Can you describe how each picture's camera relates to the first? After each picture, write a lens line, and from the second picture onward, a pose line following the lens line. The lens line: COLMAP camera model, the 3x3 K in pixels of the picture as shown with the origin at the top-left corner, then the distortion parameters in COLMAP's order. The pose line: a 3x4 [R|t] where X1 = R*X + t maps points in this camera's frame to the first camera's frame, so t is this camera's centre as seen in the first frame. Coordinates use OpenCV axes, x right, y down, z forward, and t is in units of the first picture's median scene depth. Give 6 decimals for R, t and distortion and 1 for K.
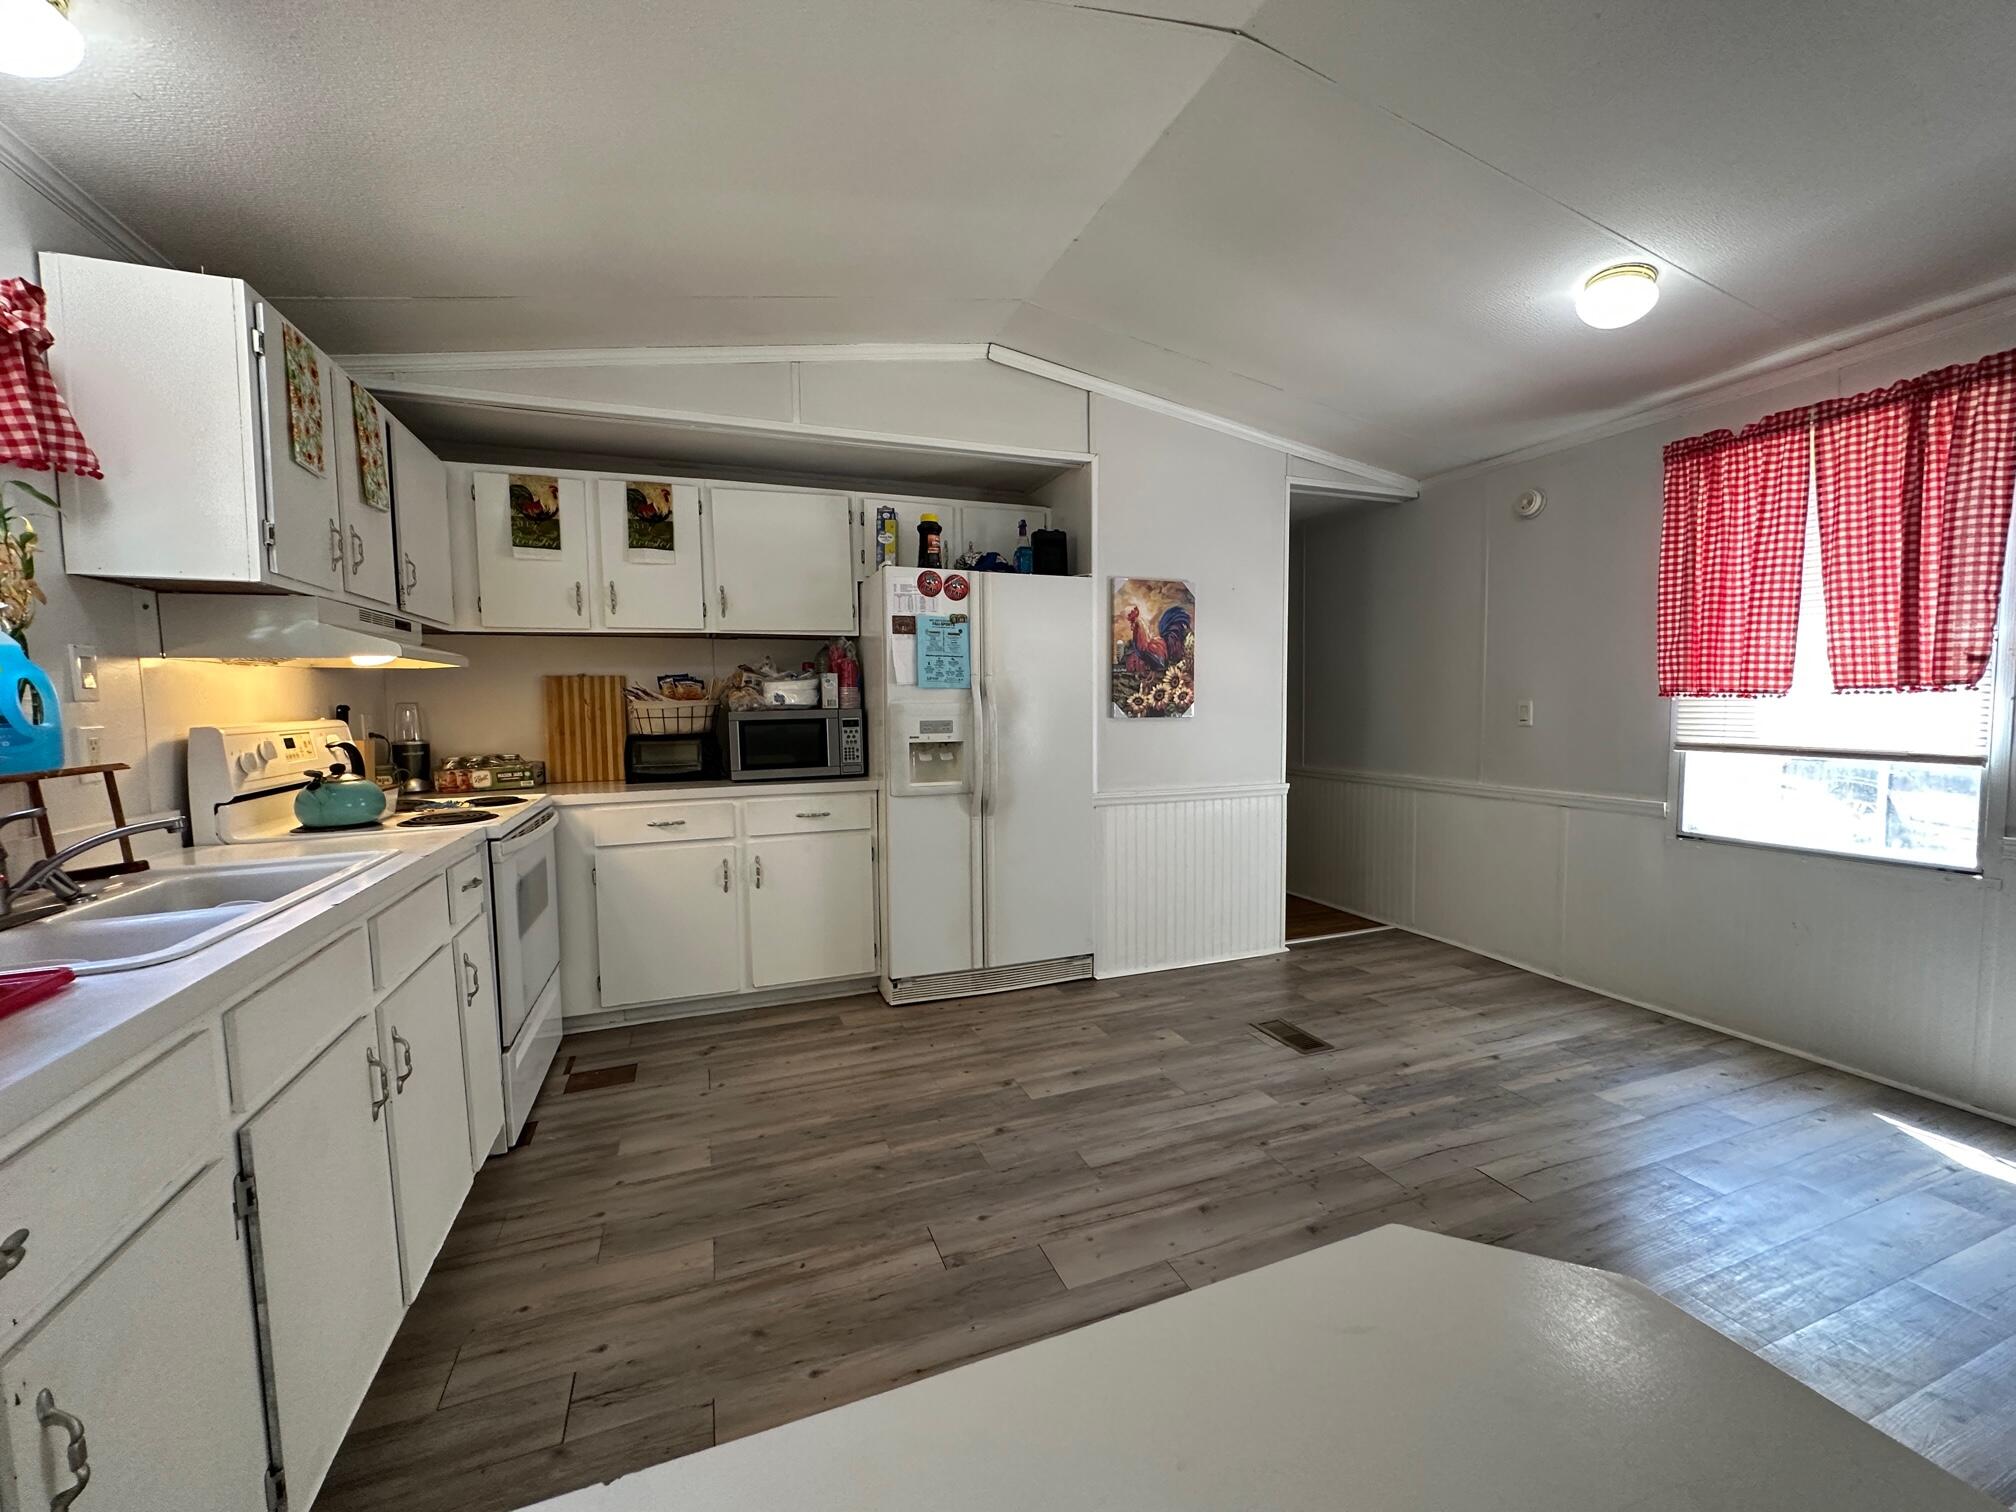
lens RADIAL K [[809.1, 0, 1008.0], [0, 809.1, 756.0], [0, 0, 1]] dist [-0.007995, 0.000302]
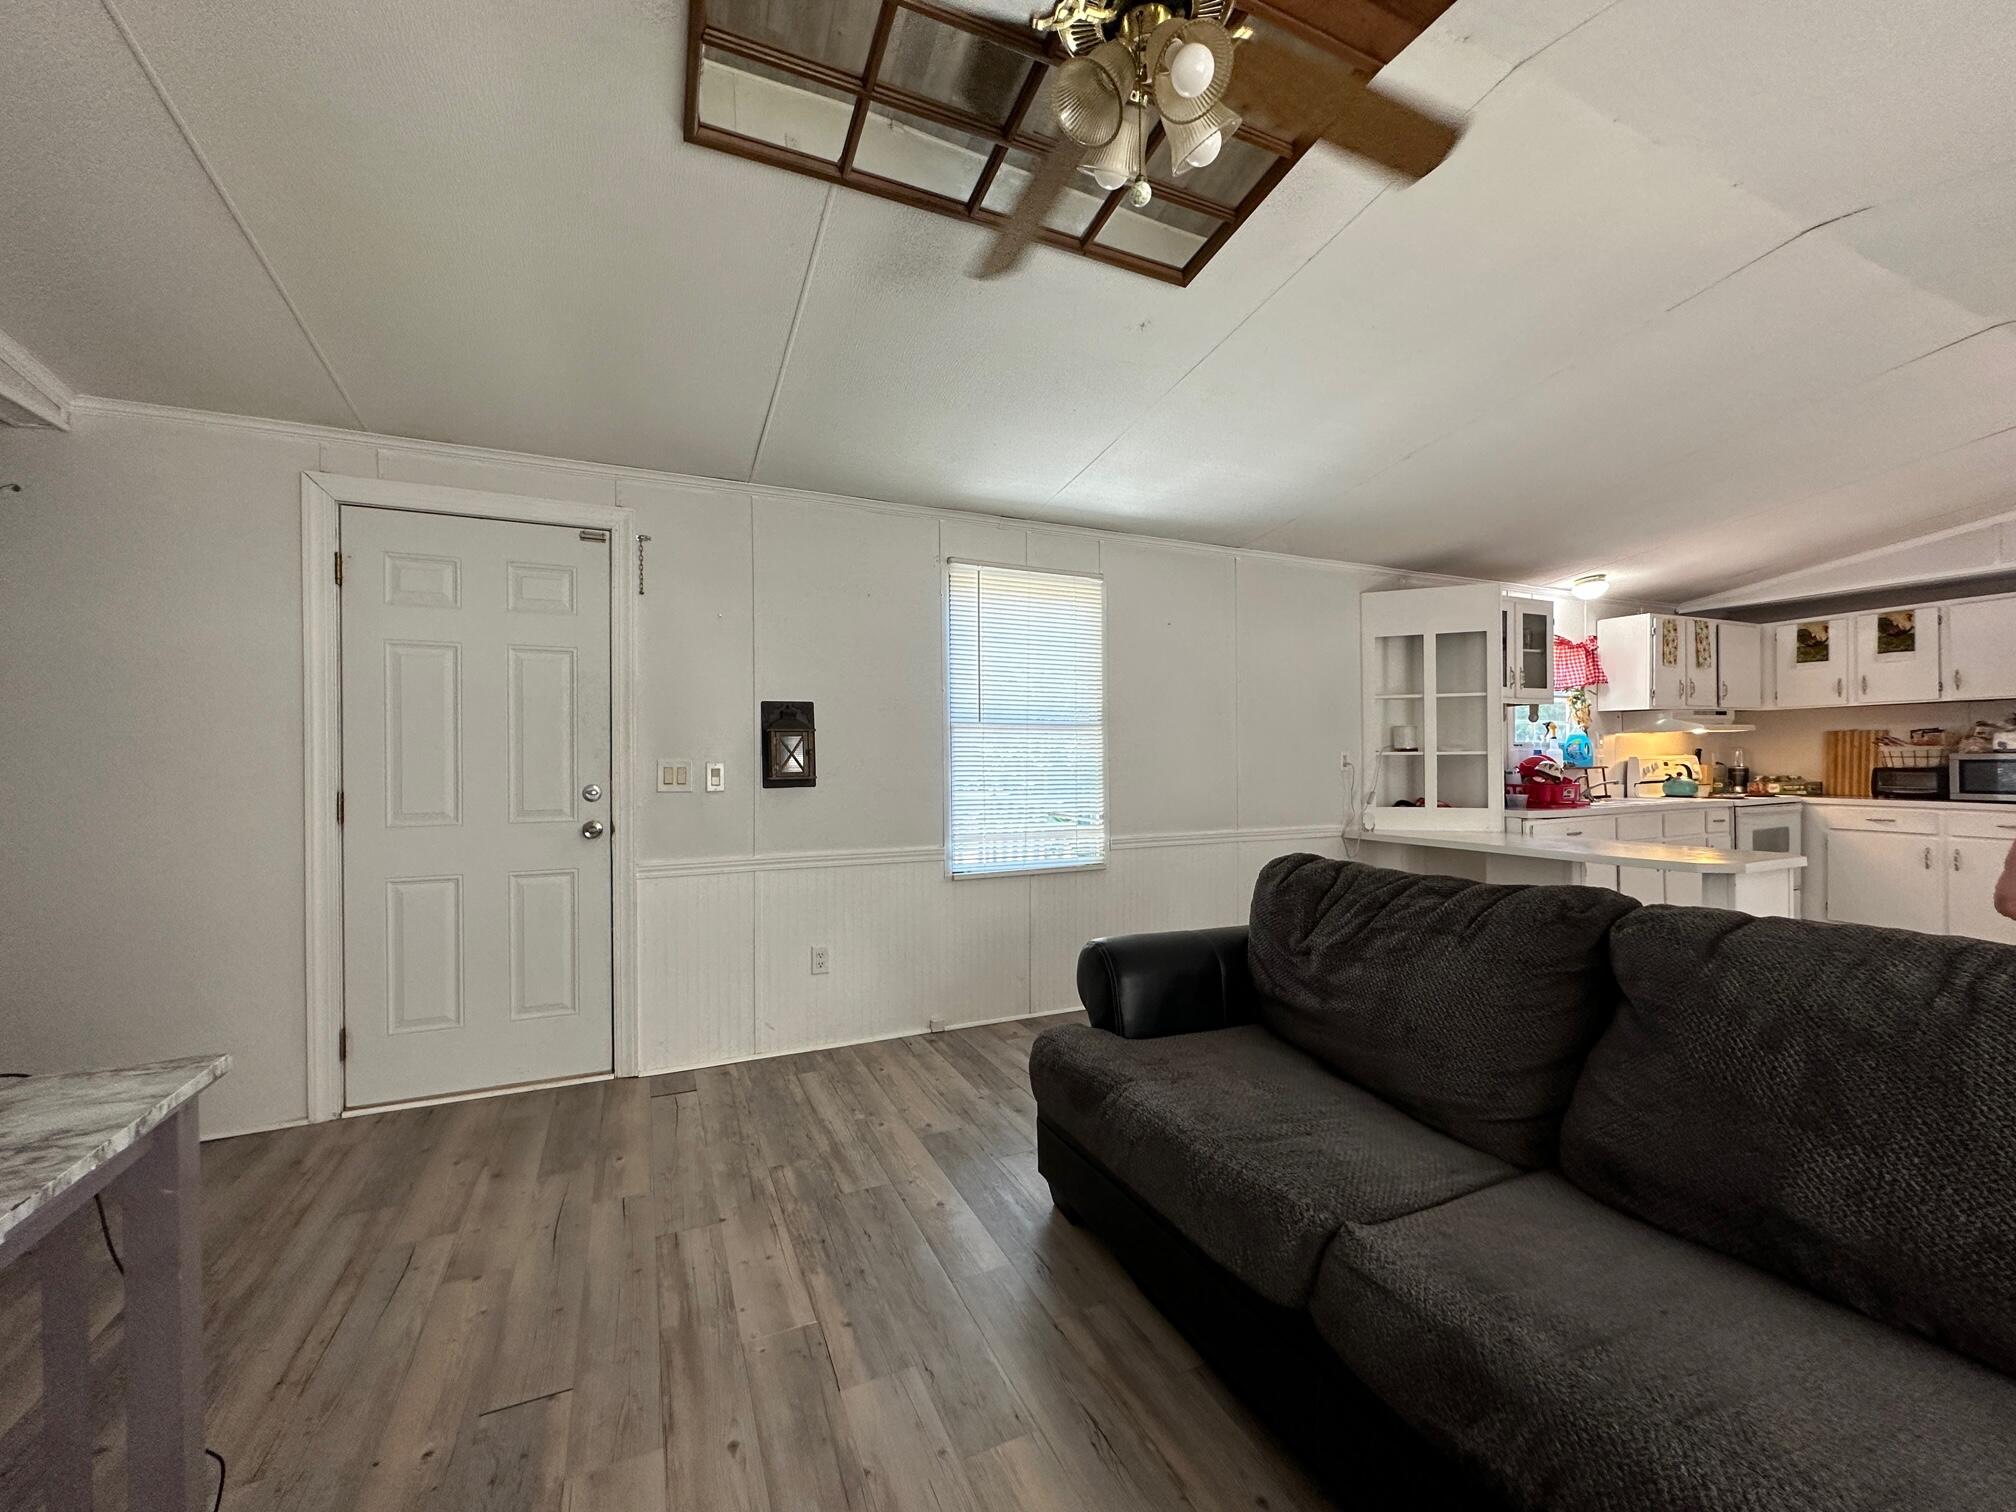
lens RADIAL K [[809.1, 0, 1008.0], [0, 809.1, 756.0], [0, 0, 1]] dist [-0.007995, 0.000302]
pose [[0.064730, 0.014269, -0.997801, 1.082336], [-0.061038, 0.998082, 0.010314, 0.043019], [0.996034, 0.060236, 0.065477, -0.889038]]
